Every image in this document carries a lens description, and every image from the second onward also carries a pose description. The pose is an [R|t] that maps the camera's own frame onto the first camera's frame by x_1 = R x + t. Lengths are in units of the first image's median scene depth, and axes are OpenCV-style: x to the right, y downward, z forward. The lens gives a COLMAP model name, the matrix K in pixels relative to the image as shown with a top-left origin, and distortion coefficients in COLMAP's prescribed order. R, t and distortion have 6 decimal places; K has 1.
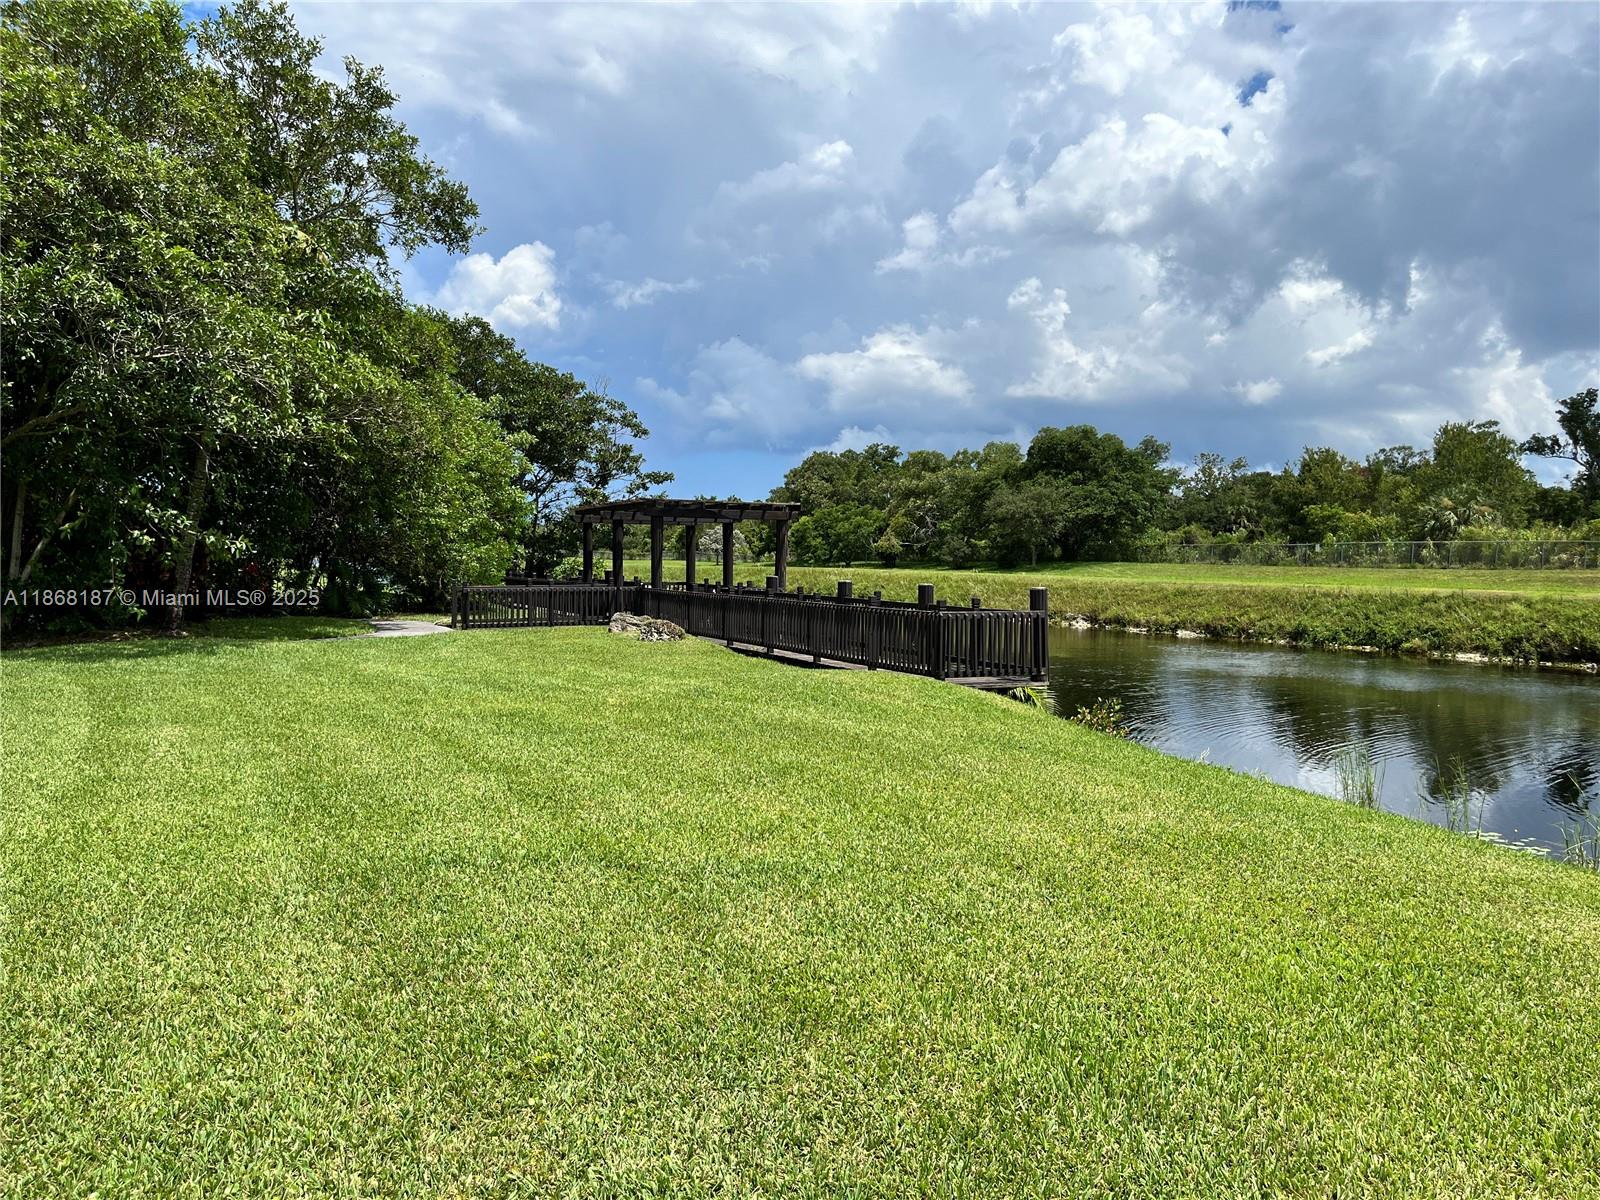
lens RADIAL K [[1206.2, 0, 793.7], [0, 1206.2, 601.2], [0, 0, 1]] dist [0.011433, -0.001253]
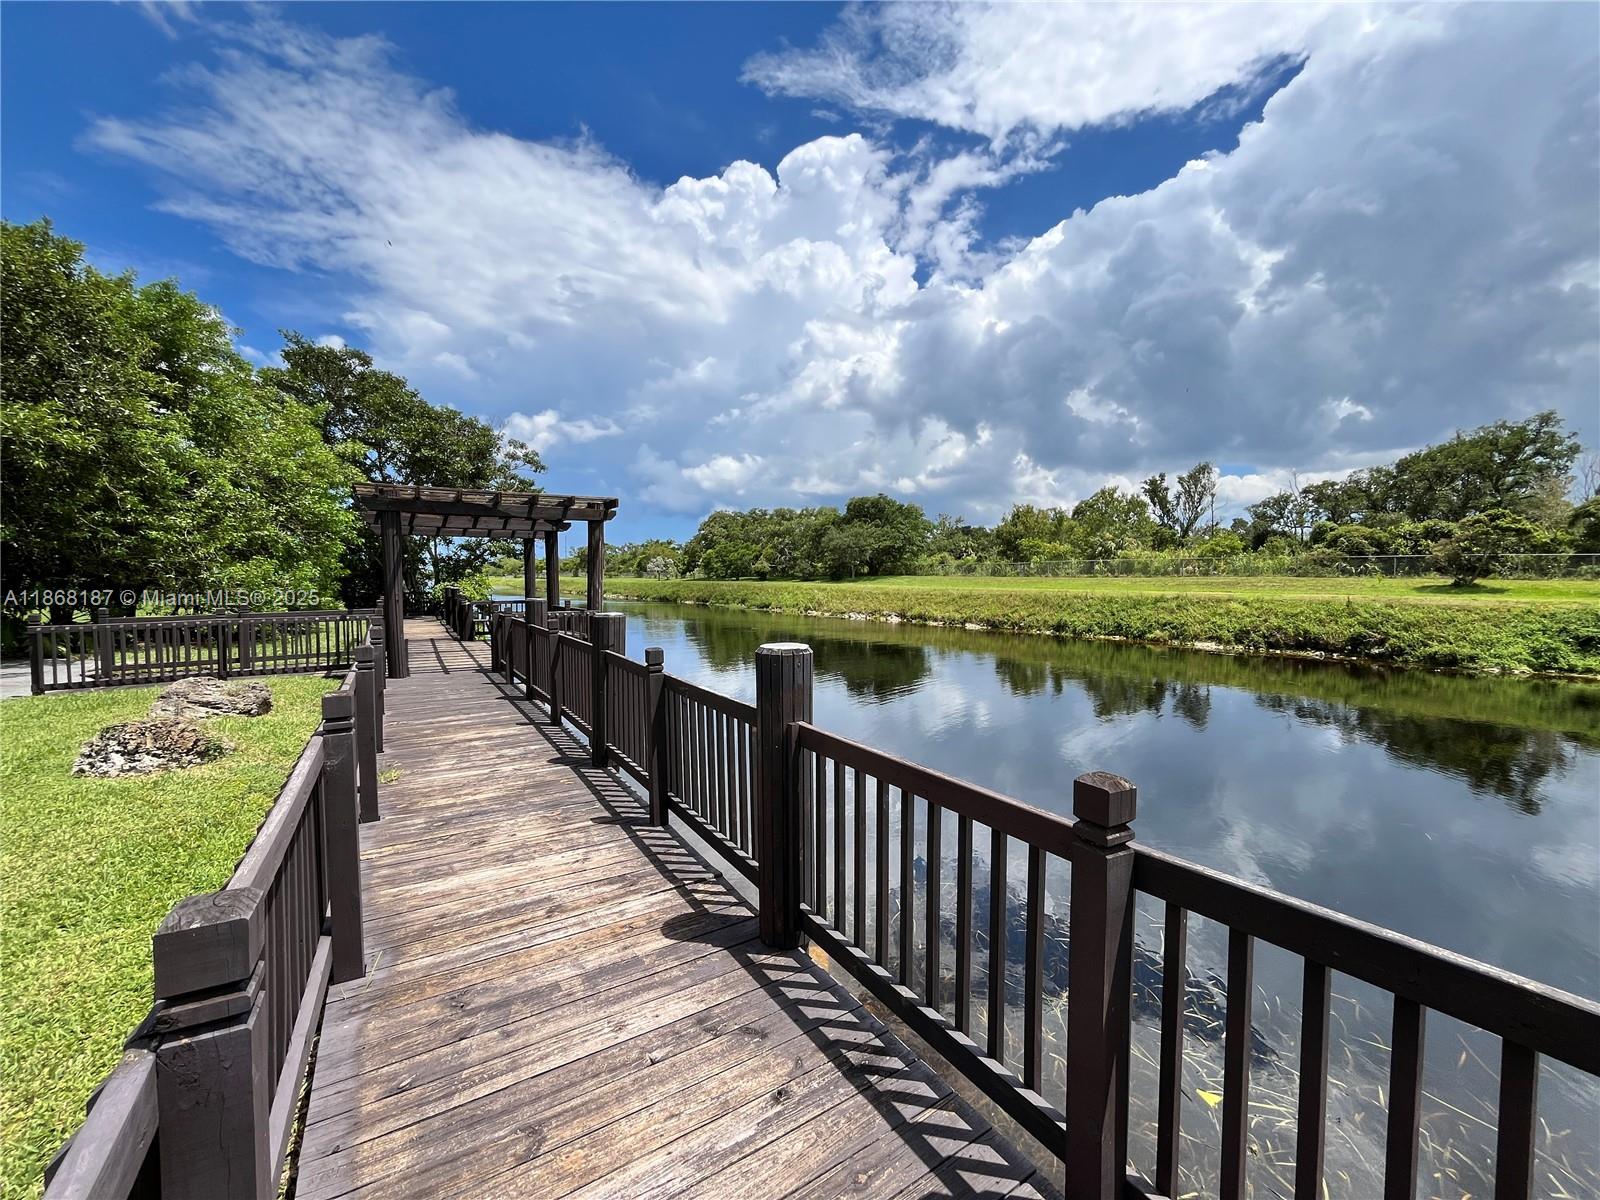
lens RADIAL K [[640.4, 0, 801.5], [0, 640.4, 604.4], [0, 0, 1]] dist [-0.003098, 0.000189]
pose [[0.990942, -0.017688, 0.133117, 0.022361], [0.016461, 0.999811, 0.010309, -0.005891], [-0.133274, -0.008024, 0.991047, 0.198814]]
